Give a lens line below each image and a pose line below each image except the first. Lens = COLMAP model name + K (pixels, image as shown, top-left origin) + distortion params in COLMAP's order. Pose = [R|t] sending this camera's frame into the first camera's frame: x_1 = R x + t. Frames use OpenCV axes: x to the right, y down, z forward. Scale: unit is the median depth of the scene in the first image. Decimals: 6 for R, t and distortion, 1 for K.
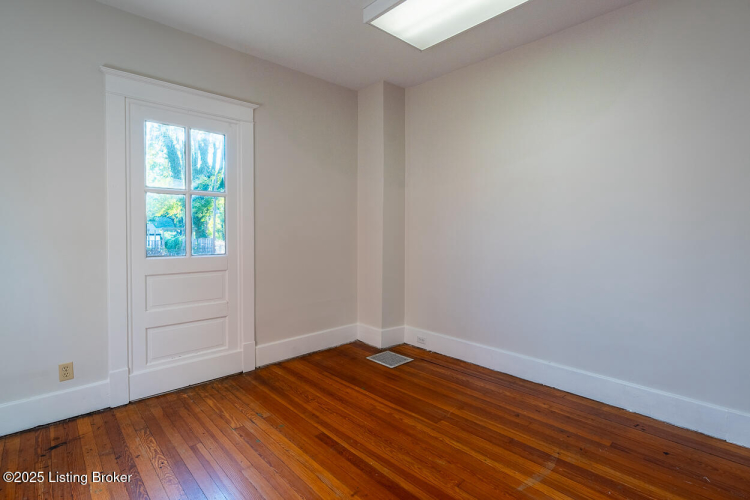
lens RADIAL K [[367.7, 0, 377.8], [0, 367.7, 232.3], [0, 0, 1]] dist [-0.000306, 0.000828]
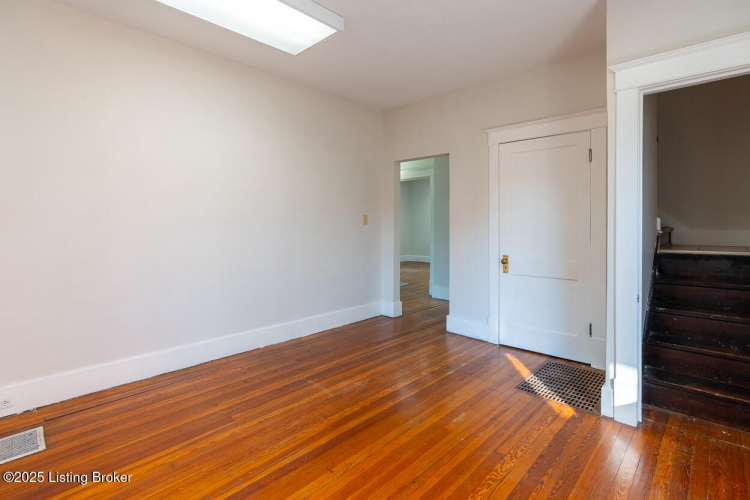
lens RADIAL K [[357.1, 0, 366.5], [0, 357.1, 226.9], [0, 0, 1]] dist [-0.001888, 0.001052]
pose [[-0.043106, -0.007744, 0.999041, -0.762736], [0.002198, 0.999967, 0.007846, -0.006632], [-0.999068, 0.002534, -0.043087, 0.646390]]
